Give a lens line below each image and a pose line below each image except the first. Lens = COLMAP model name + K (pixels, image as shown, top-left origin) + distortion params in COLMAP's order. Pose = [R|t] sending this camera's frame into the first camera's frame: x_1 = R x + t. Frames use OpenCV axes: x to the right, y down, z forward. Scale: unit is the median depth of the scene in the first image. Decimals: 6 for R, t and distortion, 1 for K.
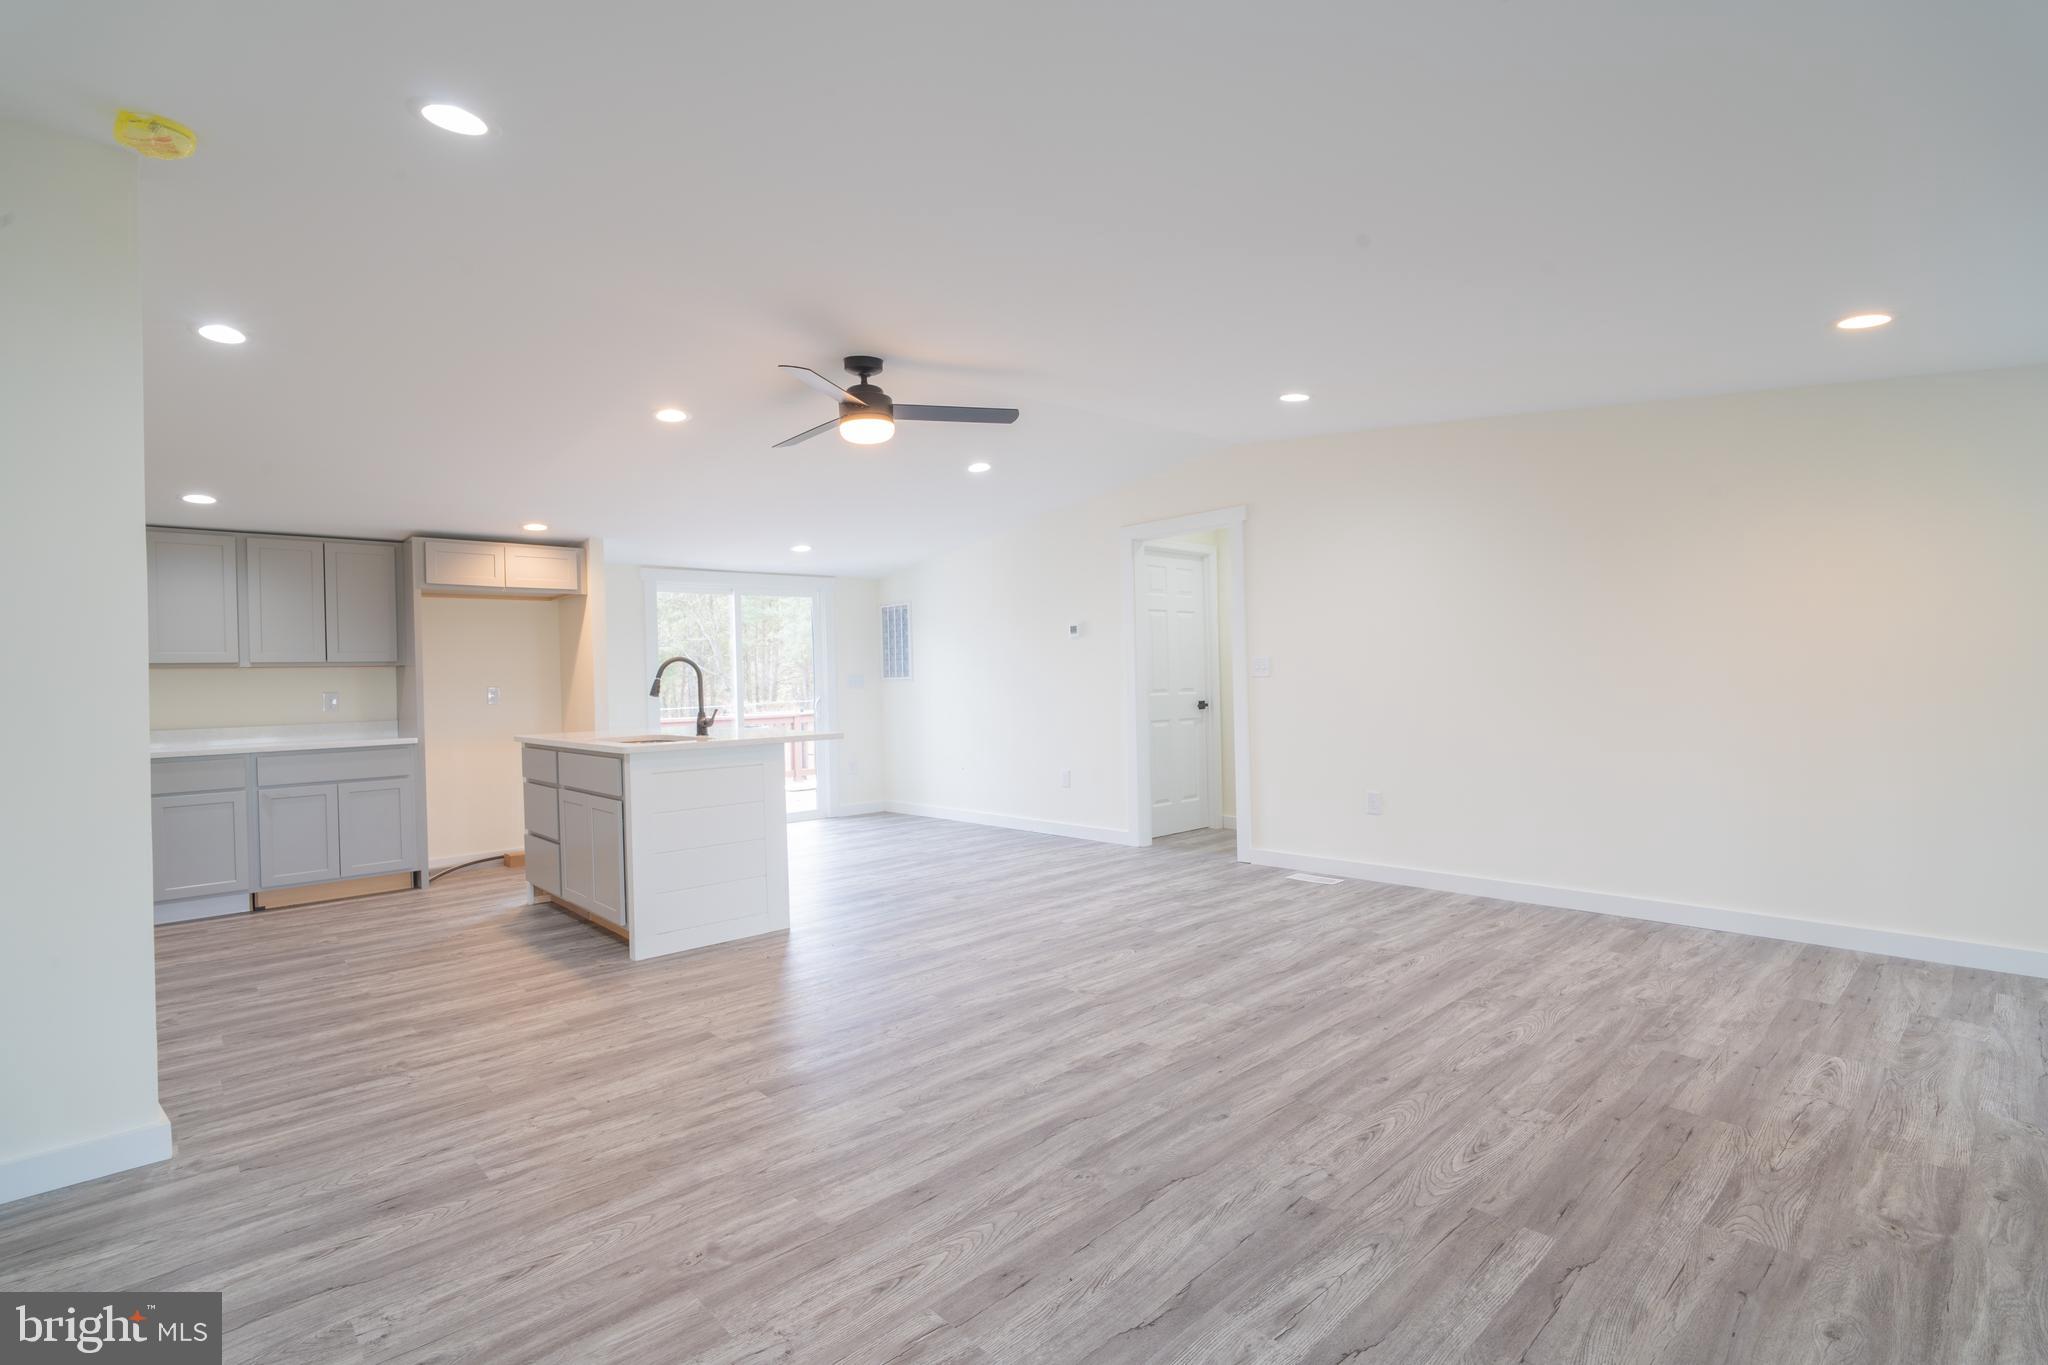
lens RADIAL K [[955.4, 0, 1027.4], [0, 955.4, 665.4], [0, 0, 1]] dist [-0.001065, -0.002661]
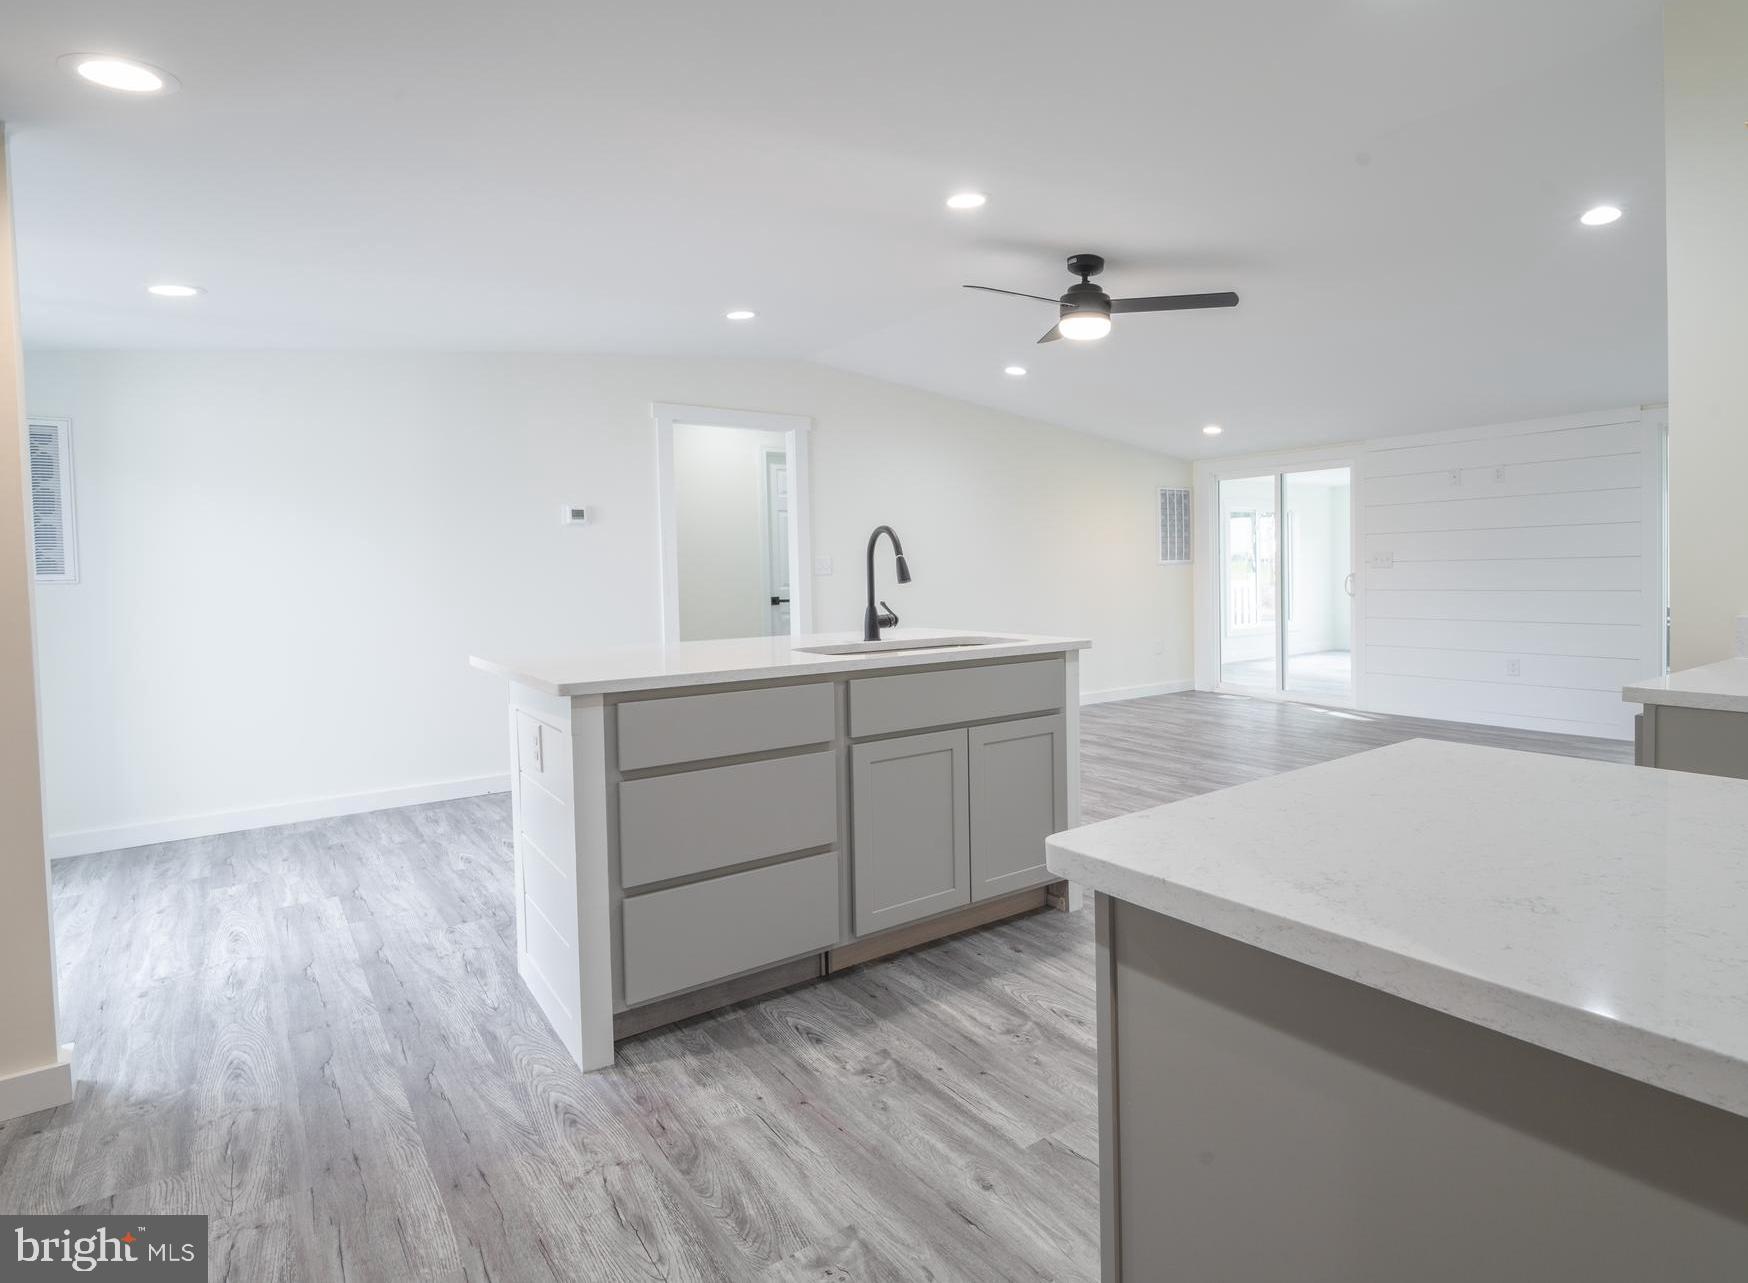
lens RADIAL K [[947.0, 0, 1010.8], [0, 947.0, 580.2], [0, 0, 1]] dist [-0.003277, -0.002237]
pose [[0.064468, 0.009651, 0.997873, -1.676538], [0.001658, 0.999951, -0.009778, 0.060309], [-0.997918, 0.002285, 0.064449, 1.395689]]
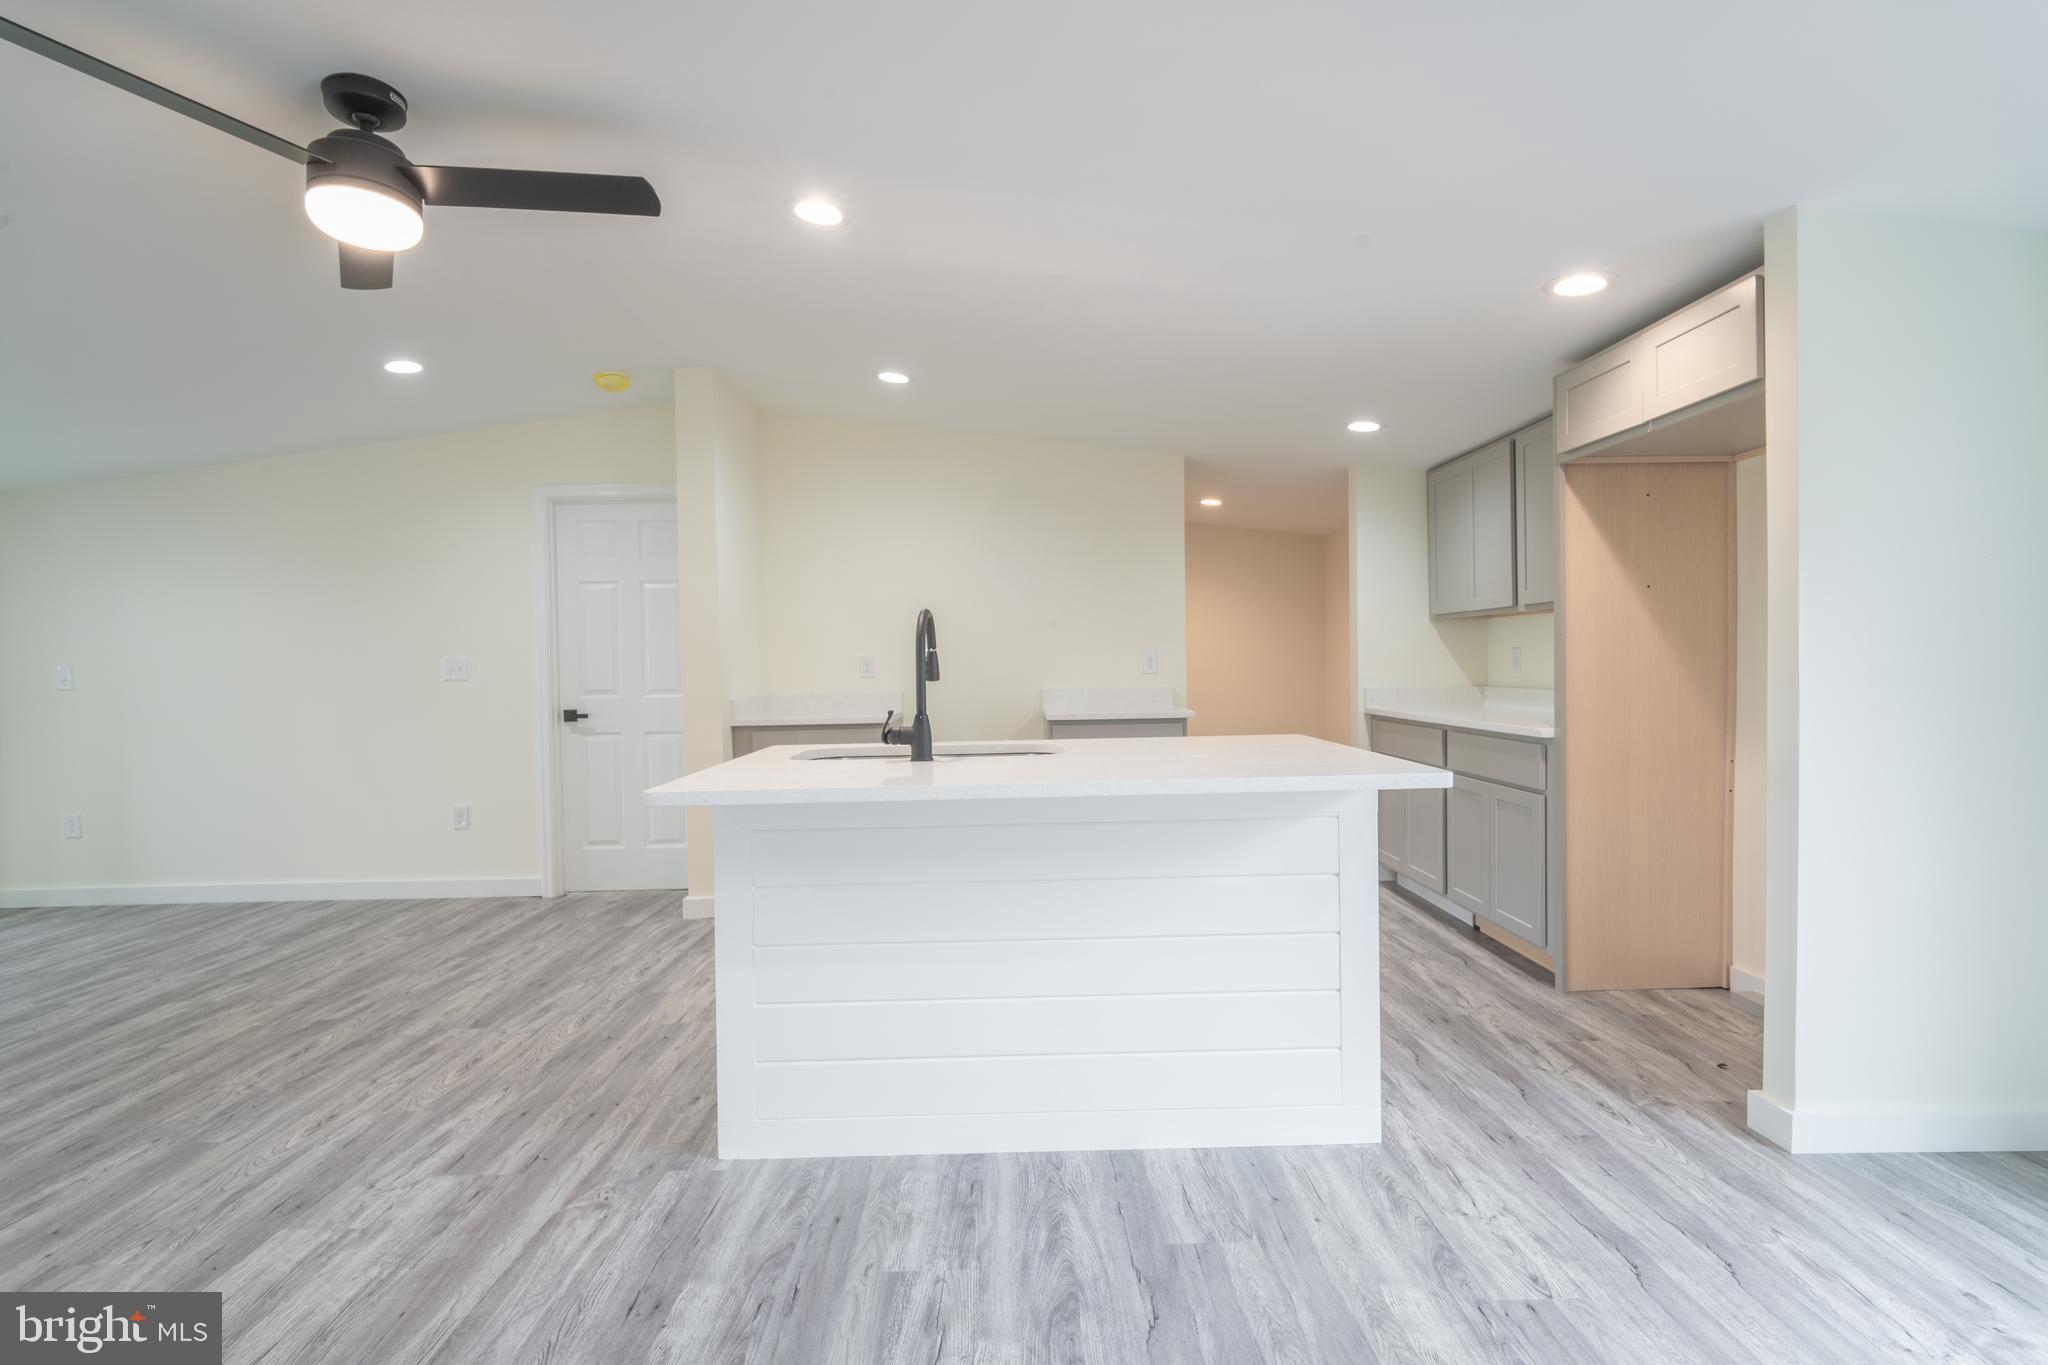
lens RADIAL K [[955.4, 0, 1025.1], [0, 955.4, 684.9], [0, 0, 1]] dist [-0.001065, -0.002661]
pose [[-0.671924, 0.054155, -0.738638, -0.004015], [0.045389, 0.998459, 0.031916, 0.030985], [0.739228, -0.012081, -0.673347, 2.266416]]
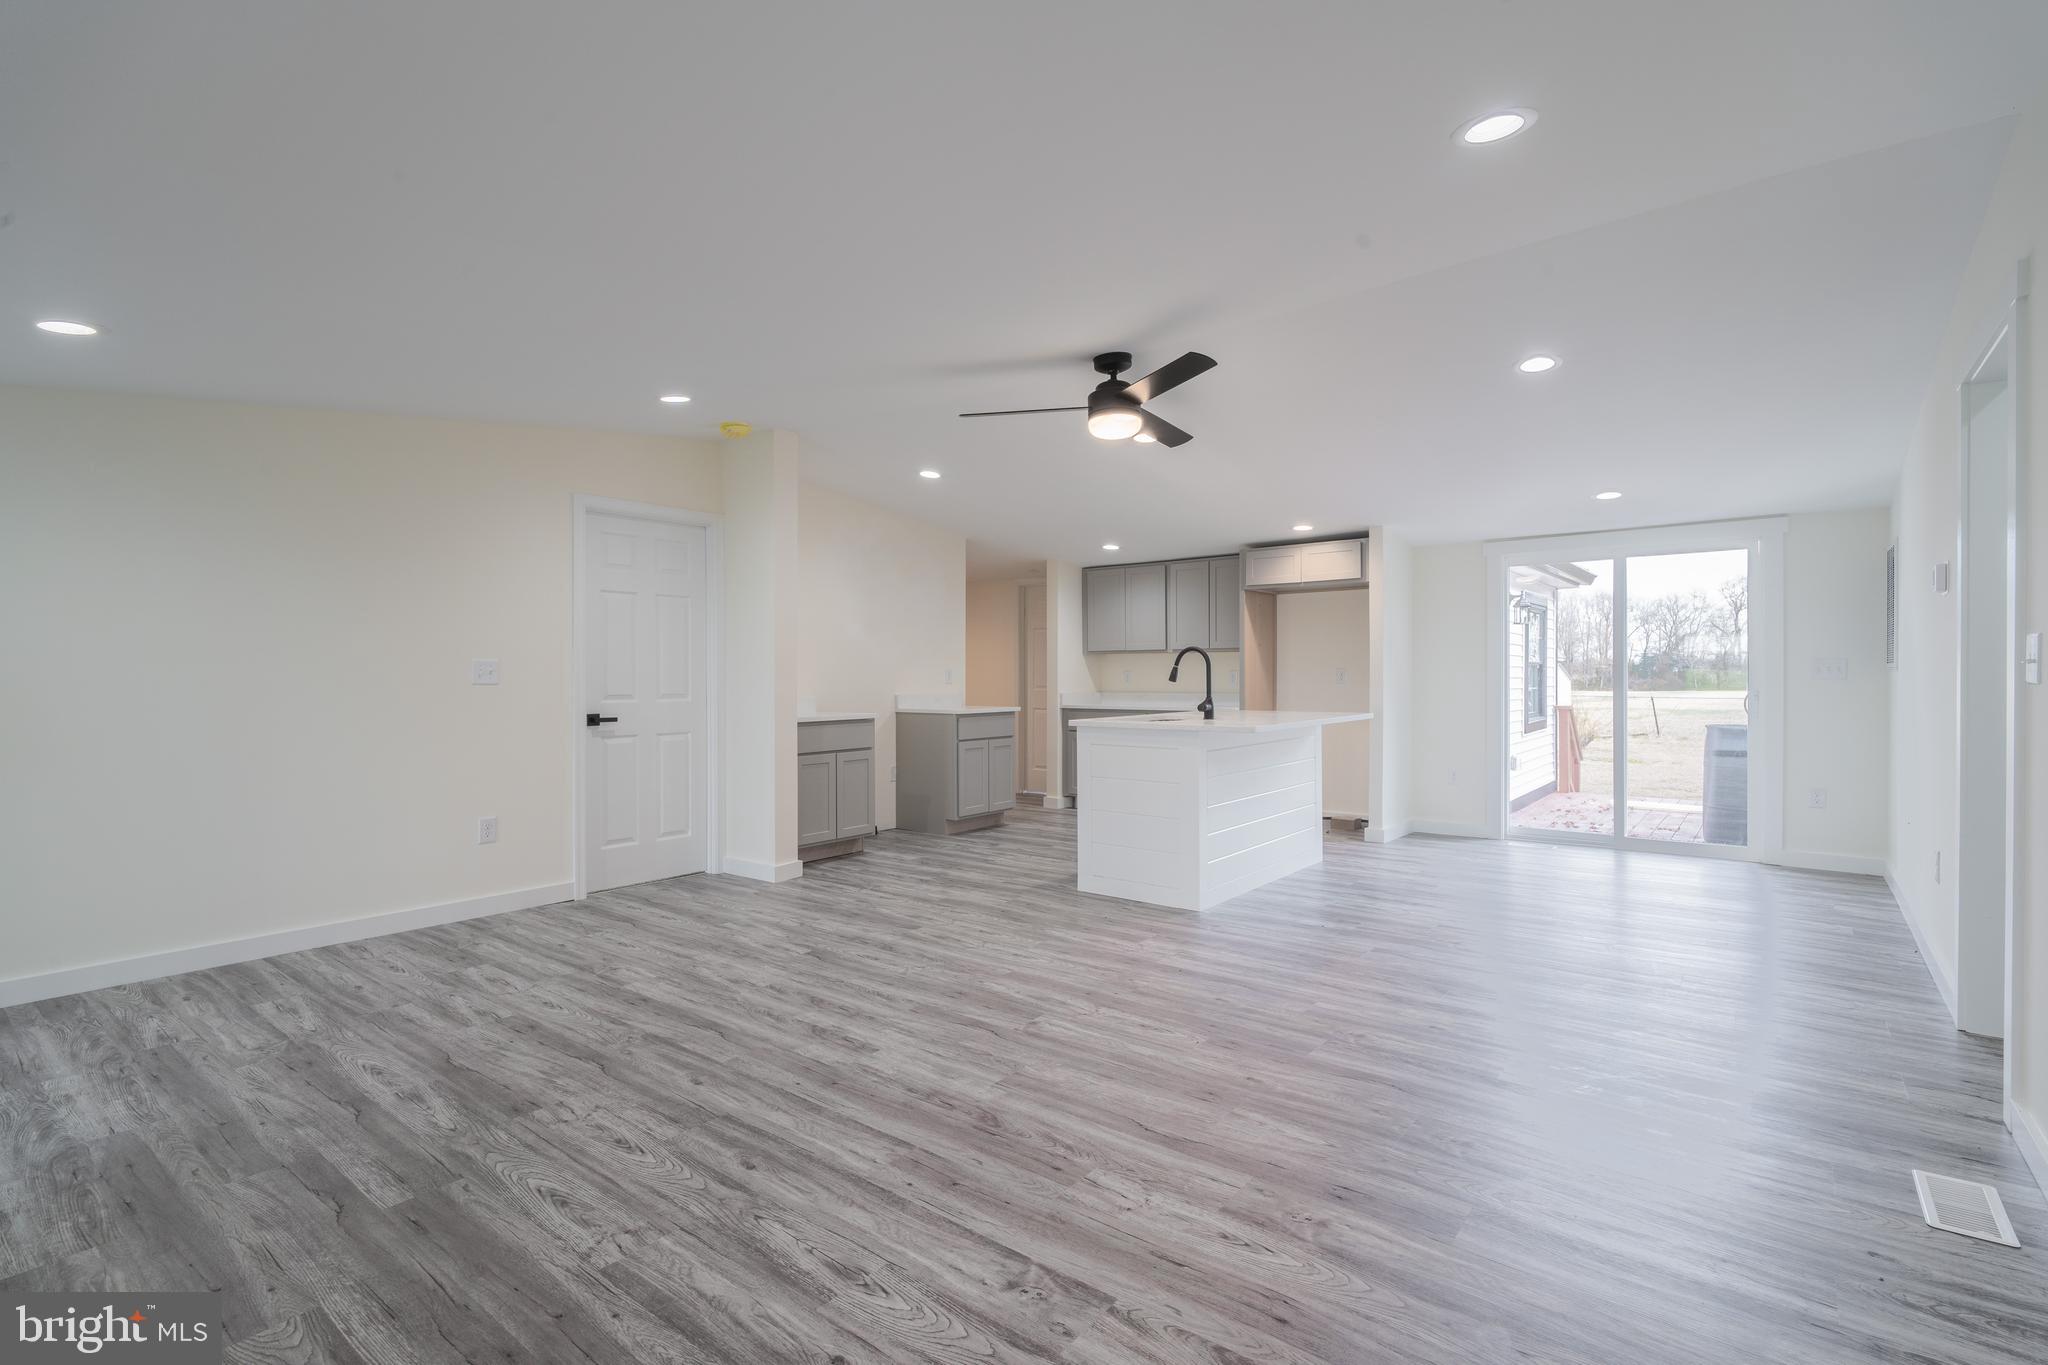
lens RADIAL K [[955.4, 0, 1029.0], [0, 955.4, 686.8], [0, 0, 1]] dist [-0.001065, -0.002661]
pose [[0.152735, 0.039490, -0.987478, 1.133838], [0.013890, 0.999017, 0.042100, -0.019675], [0.988170, -0.020146, 0.152036, 1.039783]]
